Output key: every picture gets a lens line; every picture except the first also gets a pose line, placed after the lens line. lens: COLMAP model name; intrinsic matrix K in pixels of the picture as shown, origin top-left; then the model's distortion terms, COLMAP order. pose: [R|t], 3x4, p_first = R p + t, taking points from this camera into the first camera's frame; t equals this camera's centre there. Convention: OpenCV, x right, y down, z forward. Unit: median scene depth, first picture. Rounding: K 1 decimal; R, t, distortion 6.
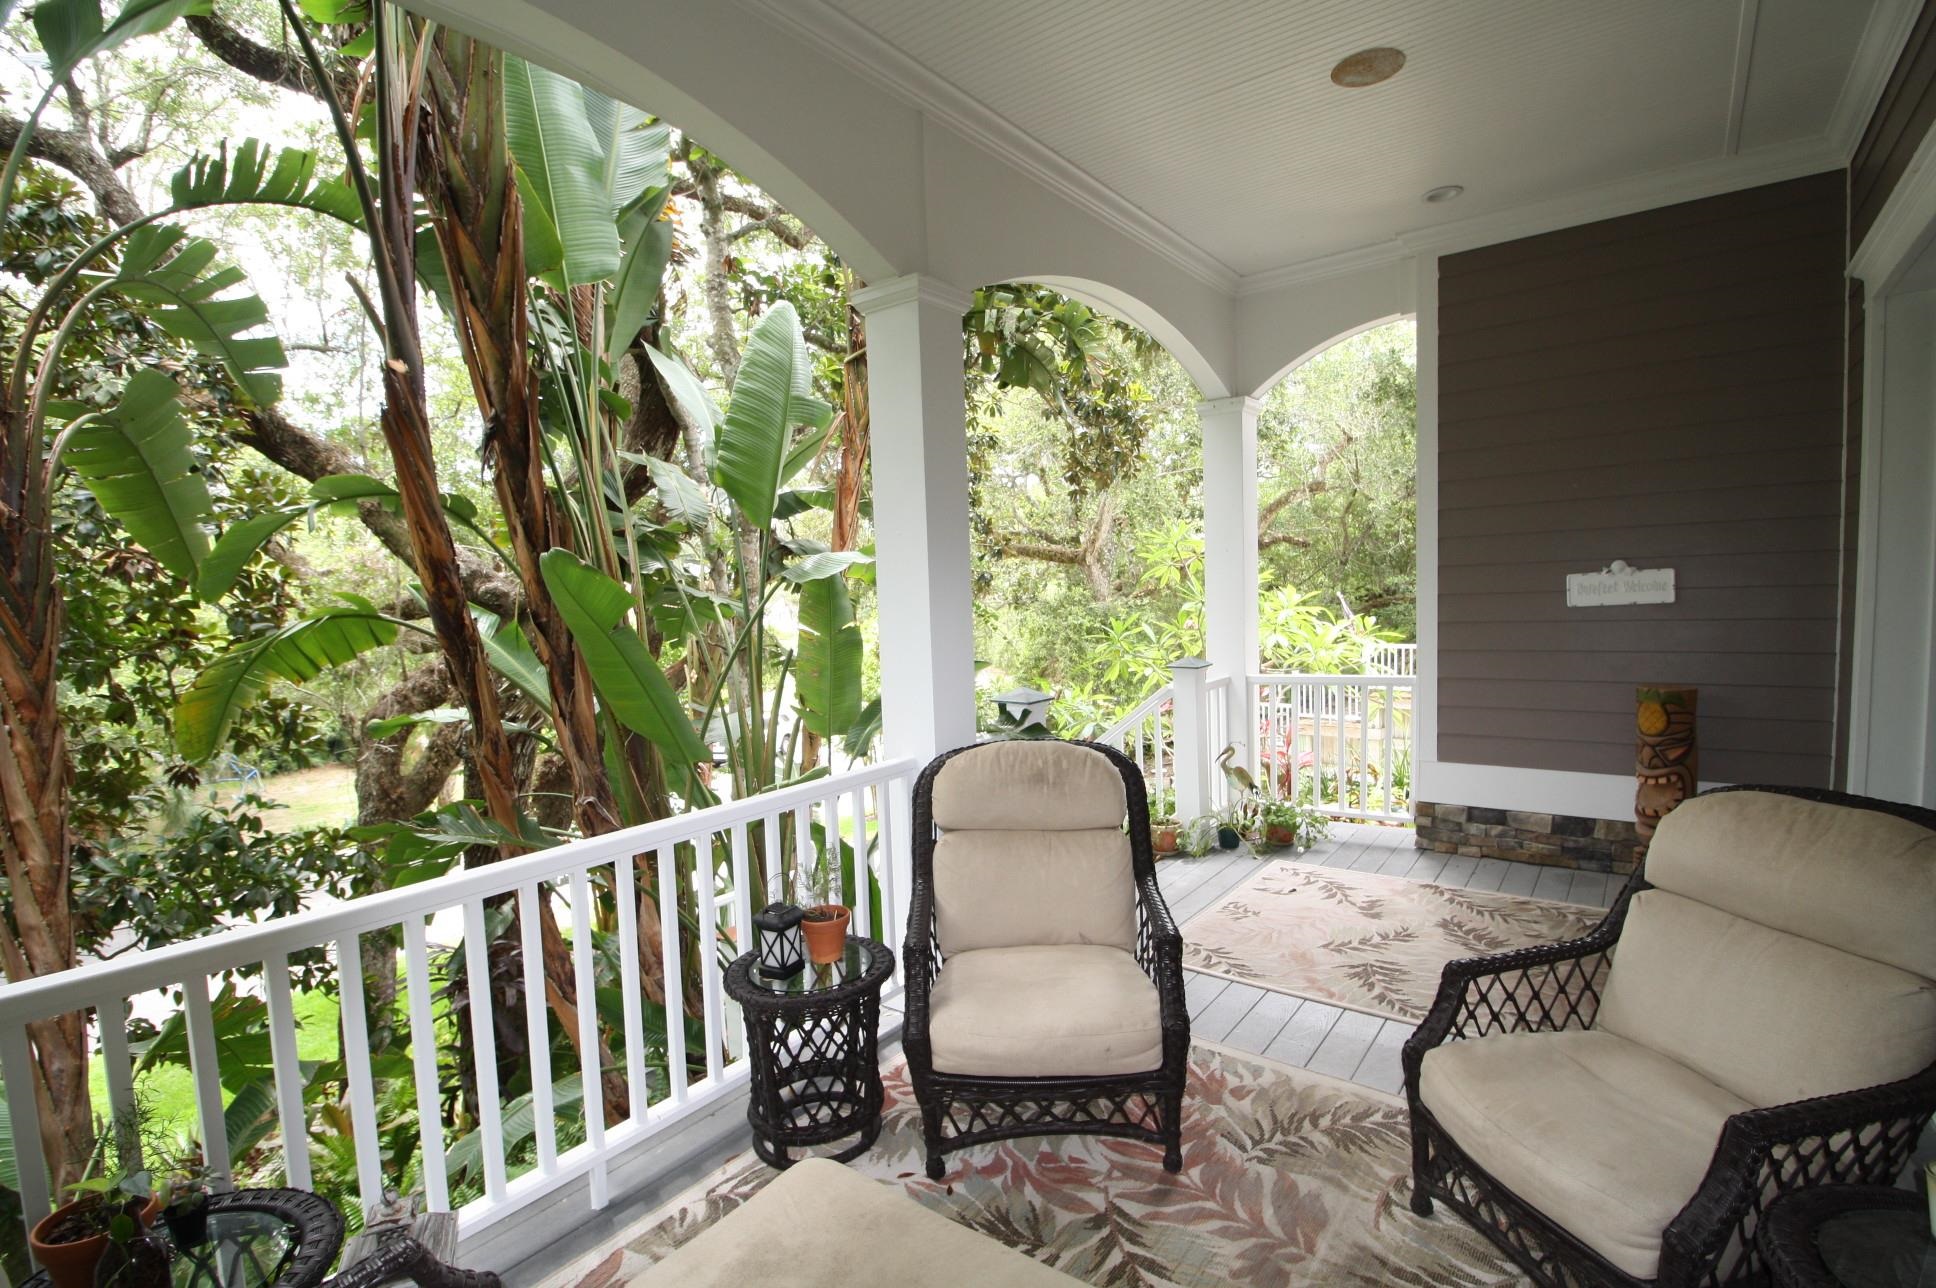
lens RADIAL K [[918.0, 0, 971.2], [0, 918.0, 650.5], [0, 0, 1]] dist [-0.005341, -0.001414]
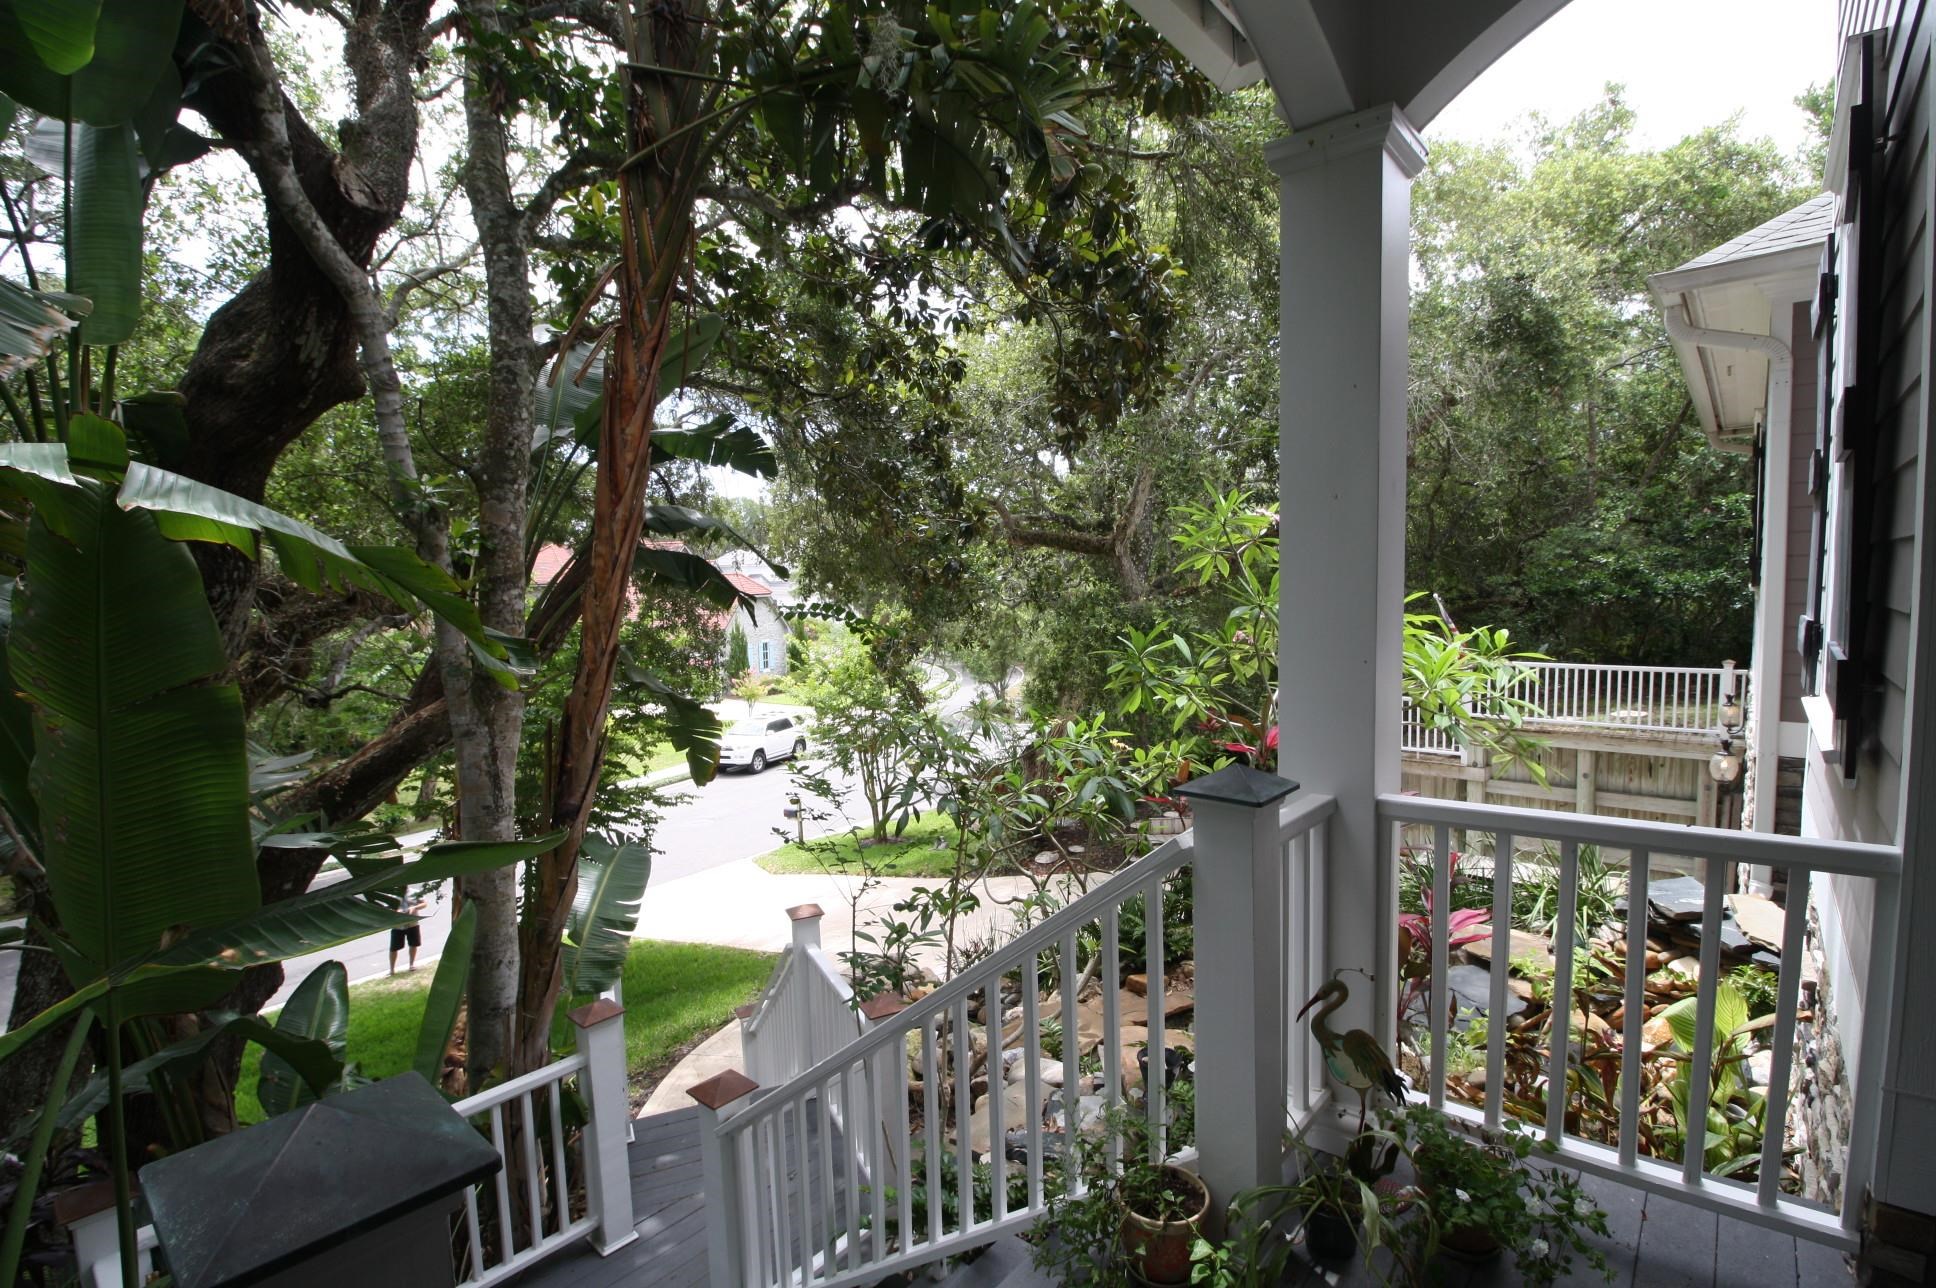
lens RADIAL K [[918.0, 0, 974.0], [0, 918.0, 654.4], [0, 0, 1]] dist [-0.005341, -0.001414]
pose [[0.998620, 0.016675, -0.049791, 0.086278], [-0.016187, 0.999817, 0.010176, -0.024104], [0.049952, -0.009356, 0.998708, 0.360654]]
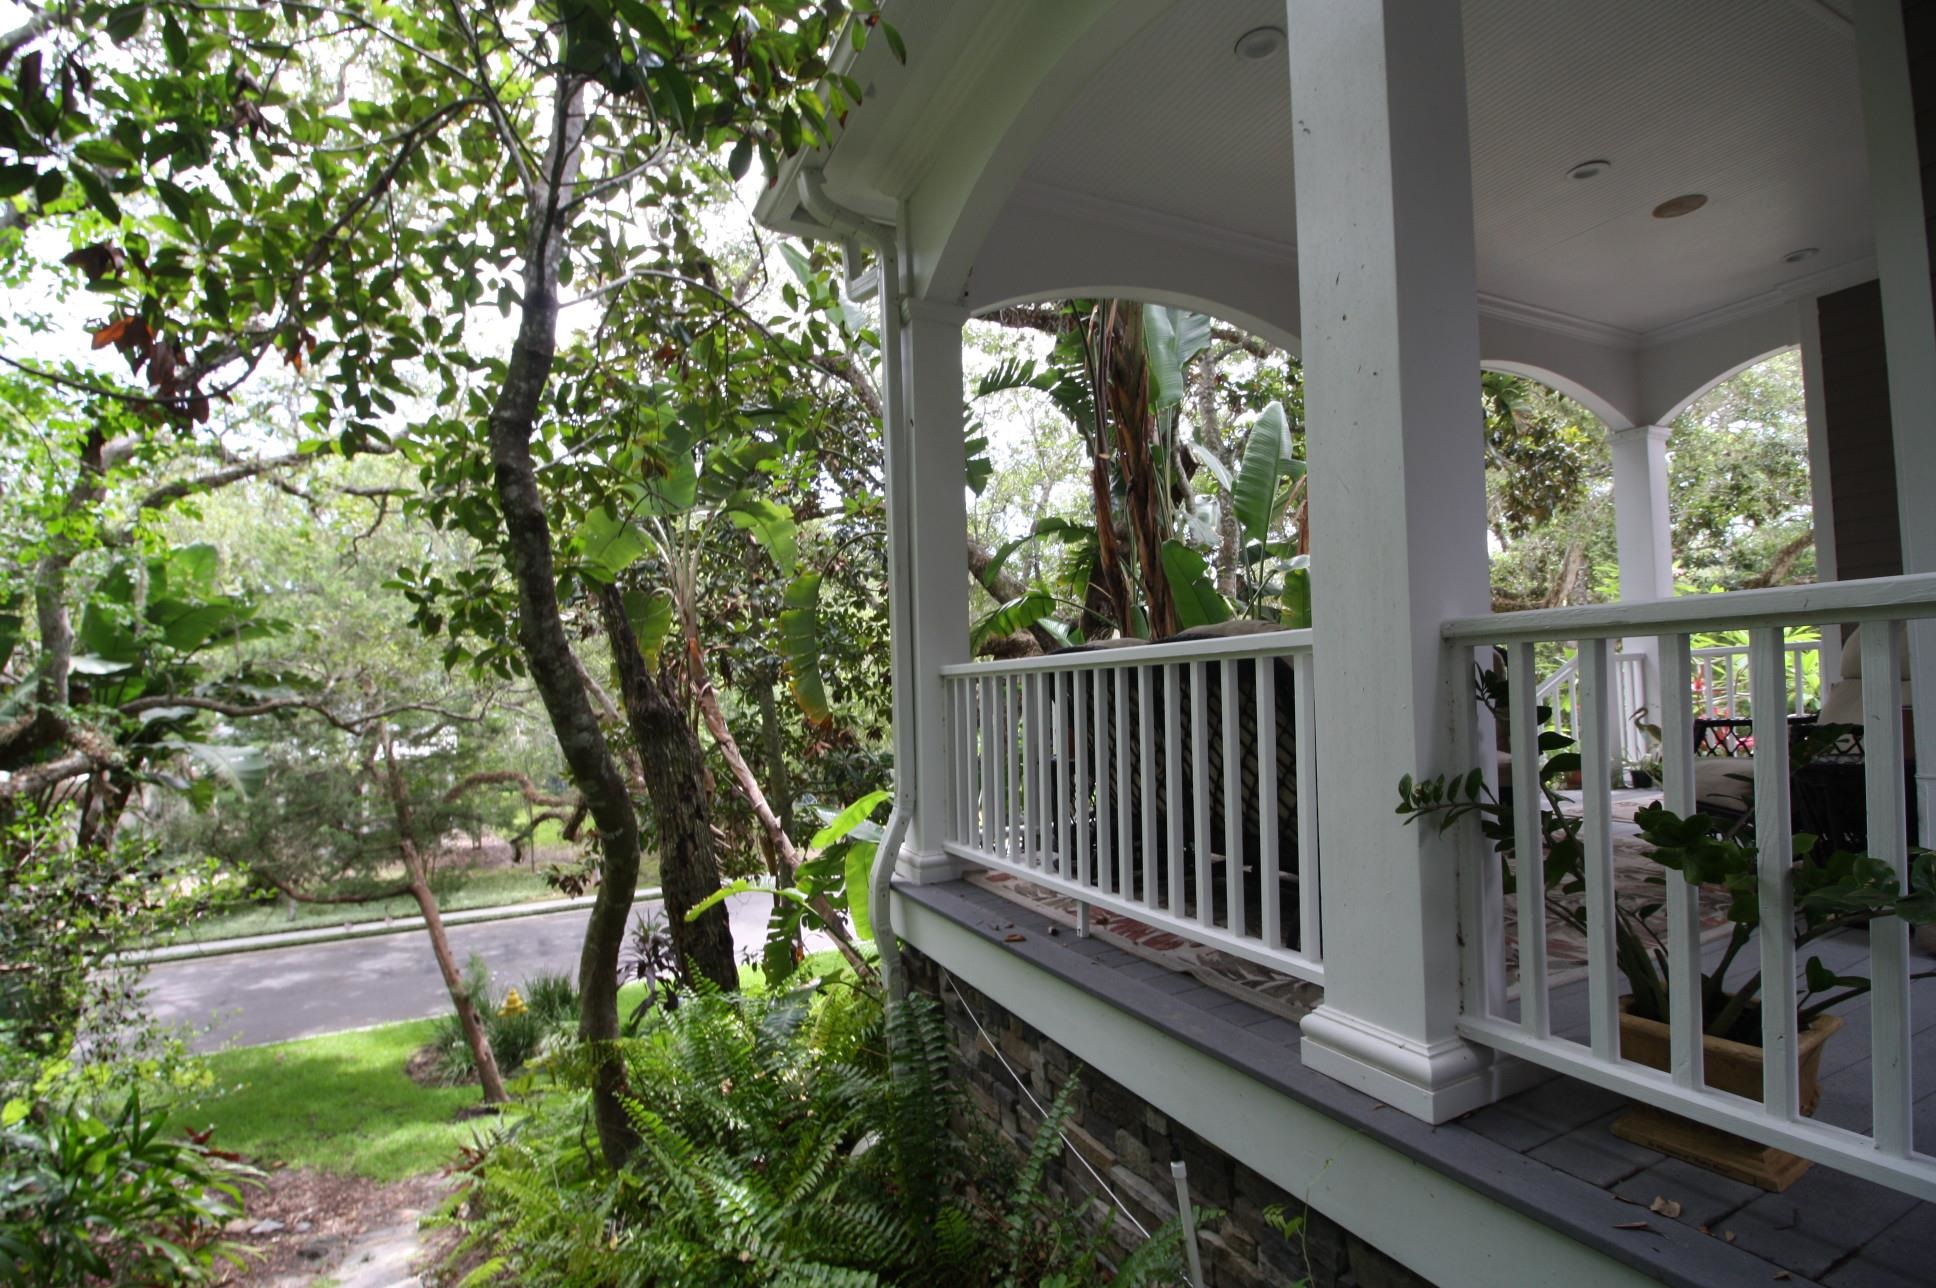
lens RADIAL K [[918.0, 0, 976.2], [0, 918.0, 647.8], [0, 0, 1]] dist [-0.005341, -0.001414]
pose [[0.897351, -0.014222, -0.441089, 0.012624], [-0.029532, 0.995305, -0.092170, 0.101338], [0.440329, 0.095735, 0.892718, -0.298202]]
